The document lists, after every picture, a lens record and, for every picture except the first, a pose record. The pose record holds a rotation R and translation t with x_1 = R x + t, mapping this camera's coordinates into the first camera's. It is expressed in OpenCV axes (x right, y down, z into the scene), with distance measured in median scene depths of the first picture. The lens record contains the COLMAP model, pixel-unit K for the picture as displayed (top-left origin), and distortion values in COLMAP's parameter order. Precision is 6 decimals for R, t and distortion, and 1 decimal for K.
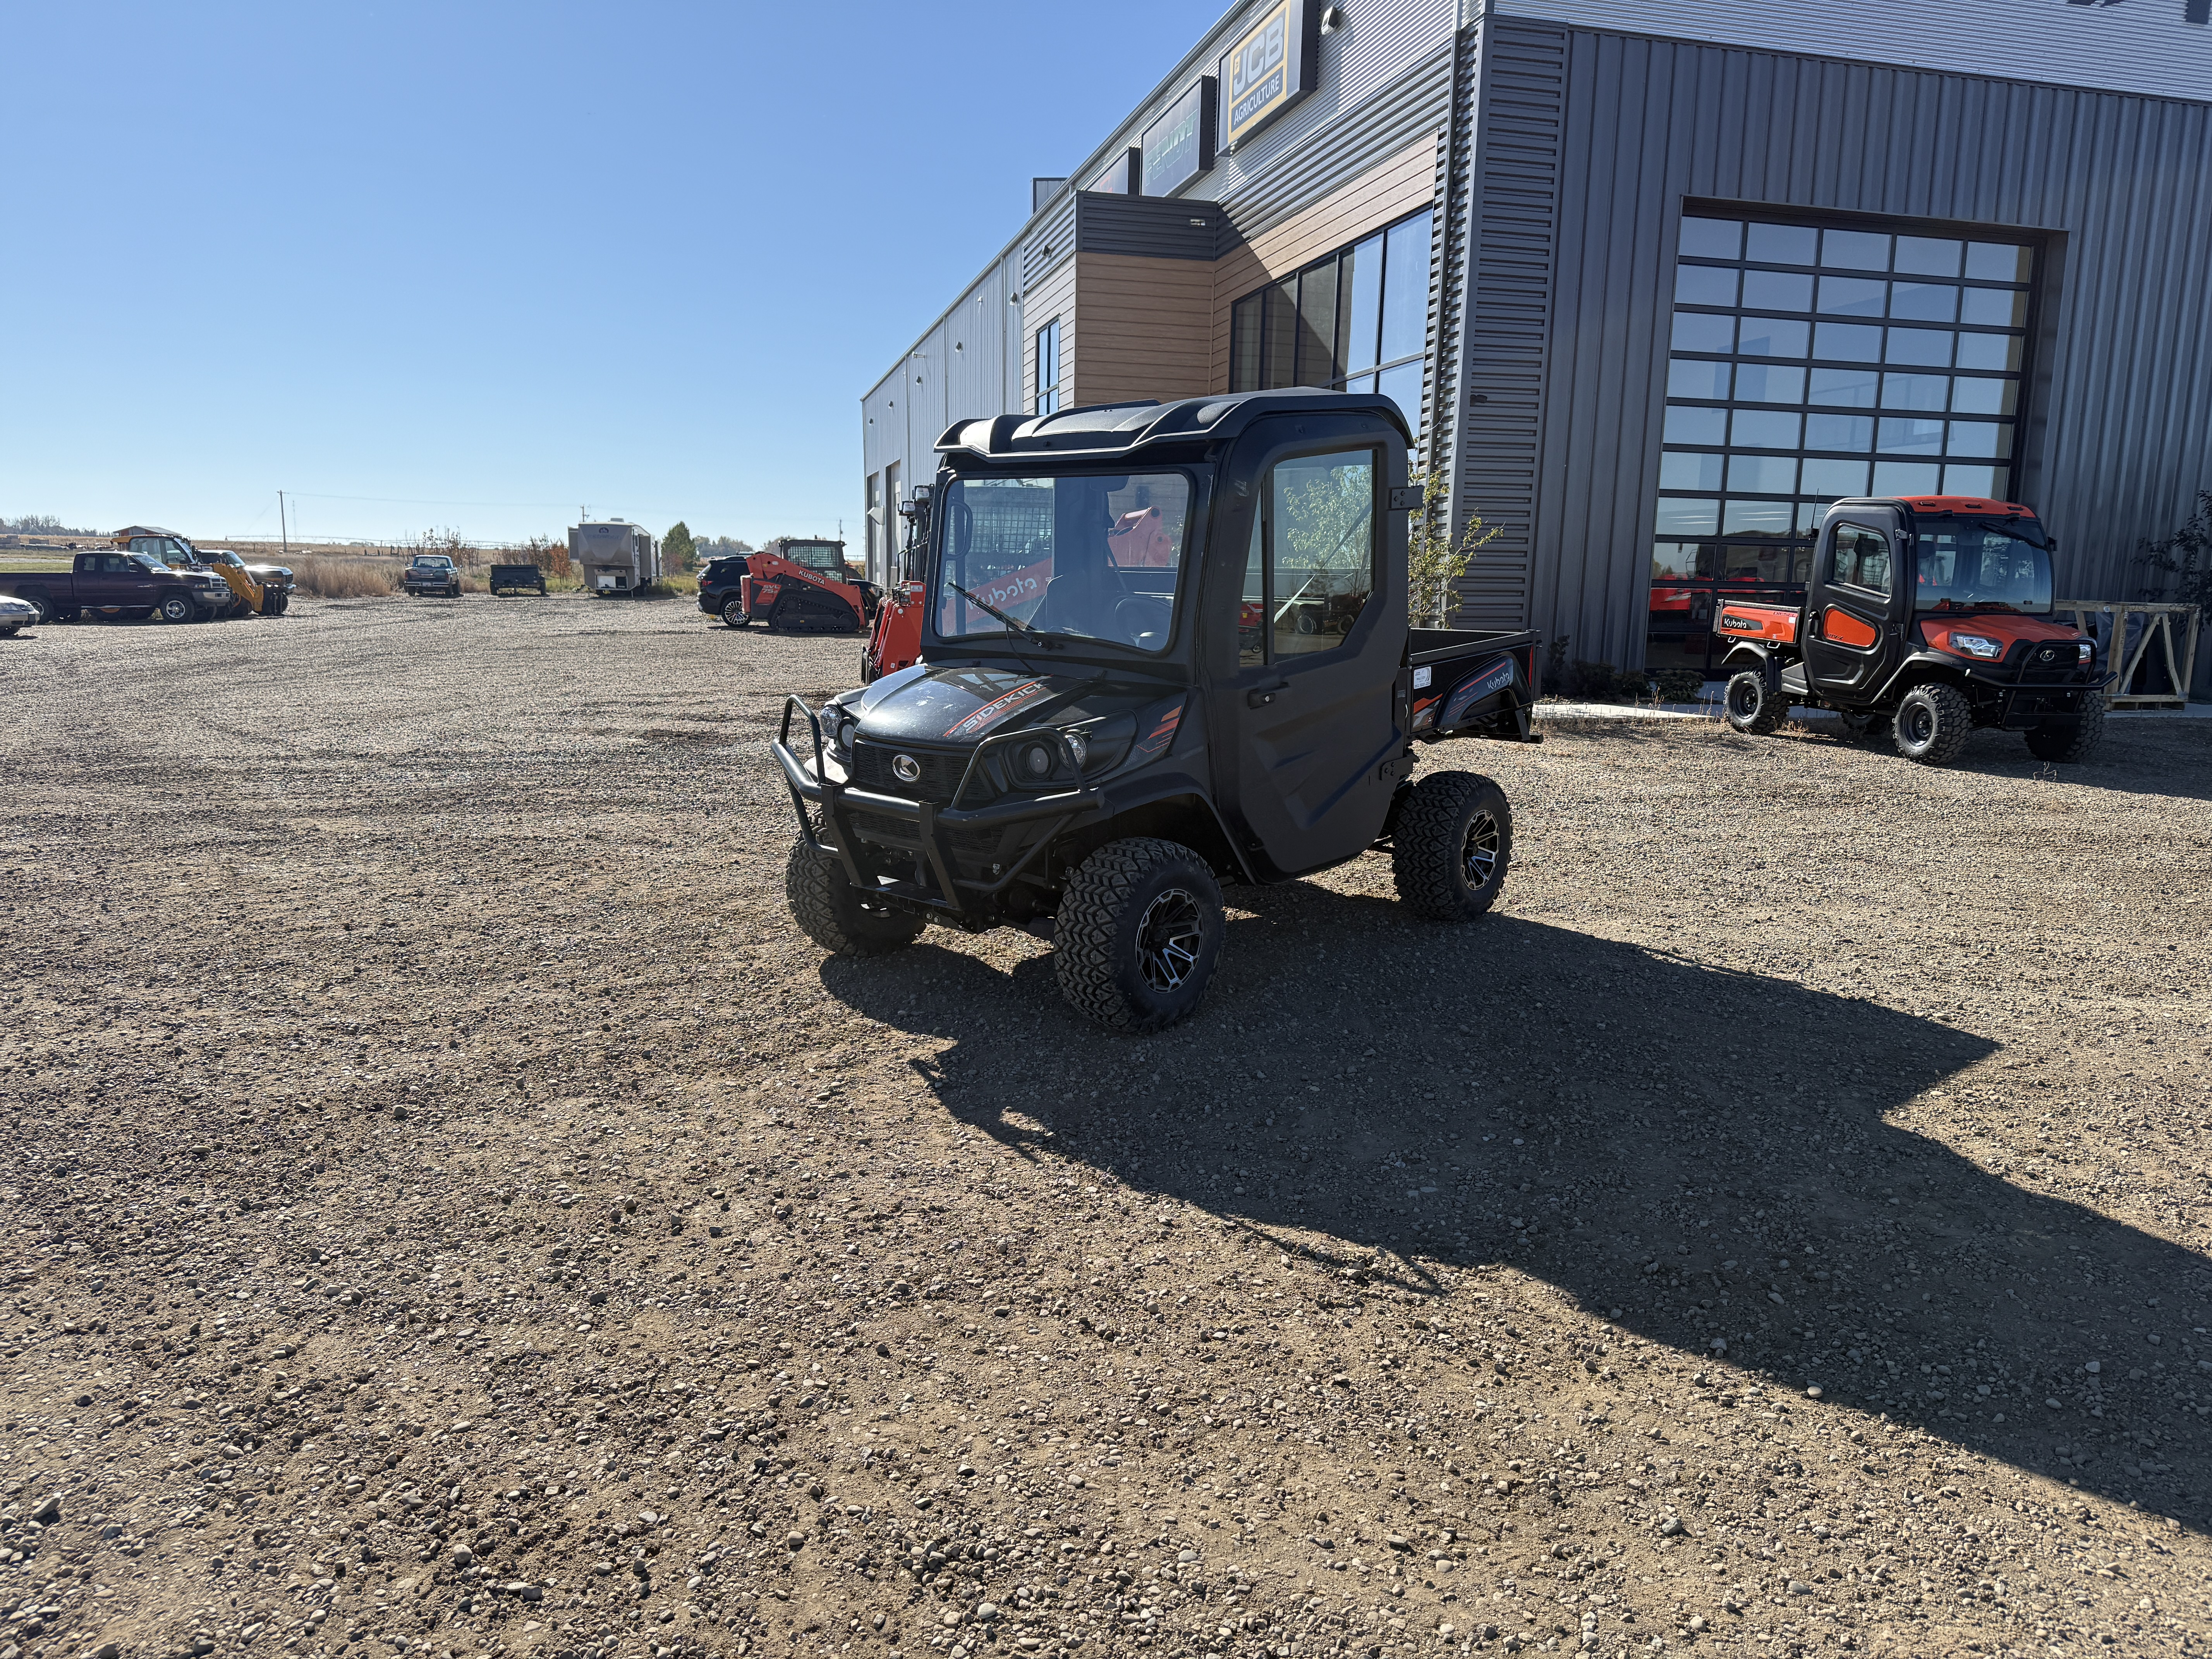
lens RADIAL K [[1495.4, 0, 1106.0], [0, 1495.4, 829.5], [0, 0, 1]] dist [-0.030498, 0.000918]
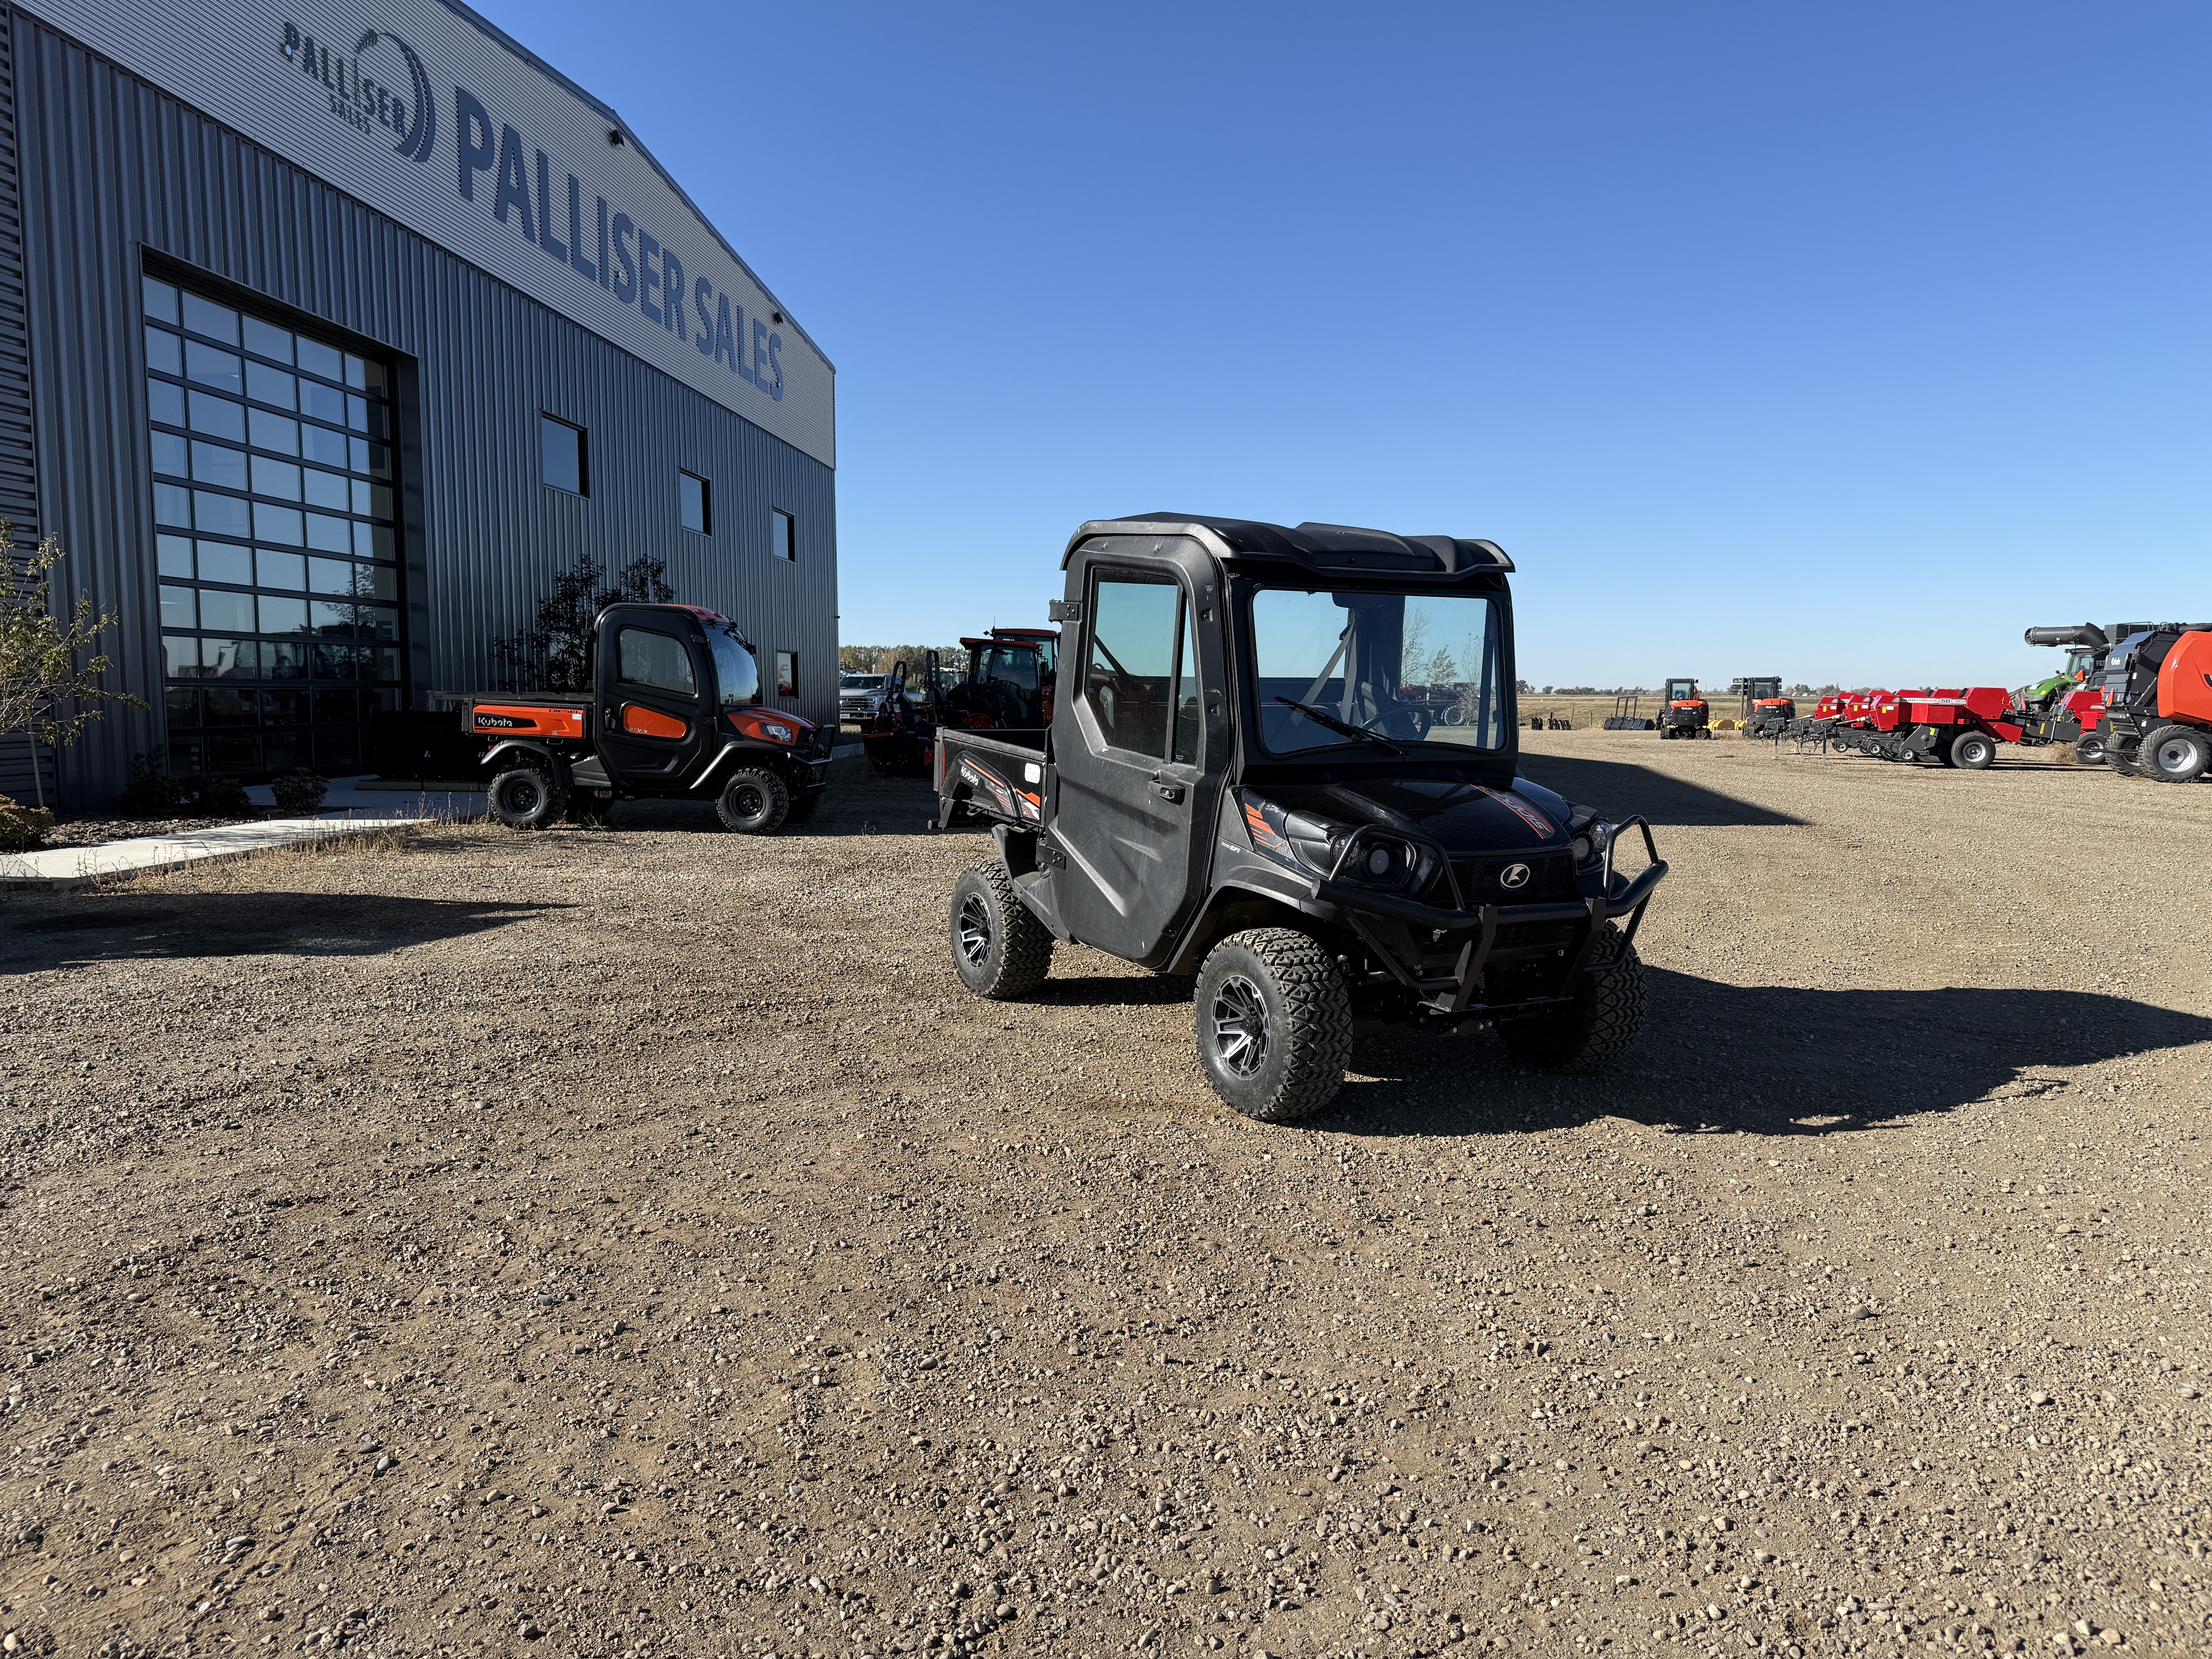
lens RADIAL K [[1495.4, 0, 1106.0], [0, 1495.4, 829.5], [0, 0, 1]] dist [-0.030498, 0.000918]
pose [[0.371372, -0.099808, 0.923104, -0.357864], [0.154622, 0.986971, 0.044507, -0.050141], [-0.915519, 0.126204, 0.381966, 0.261870]]
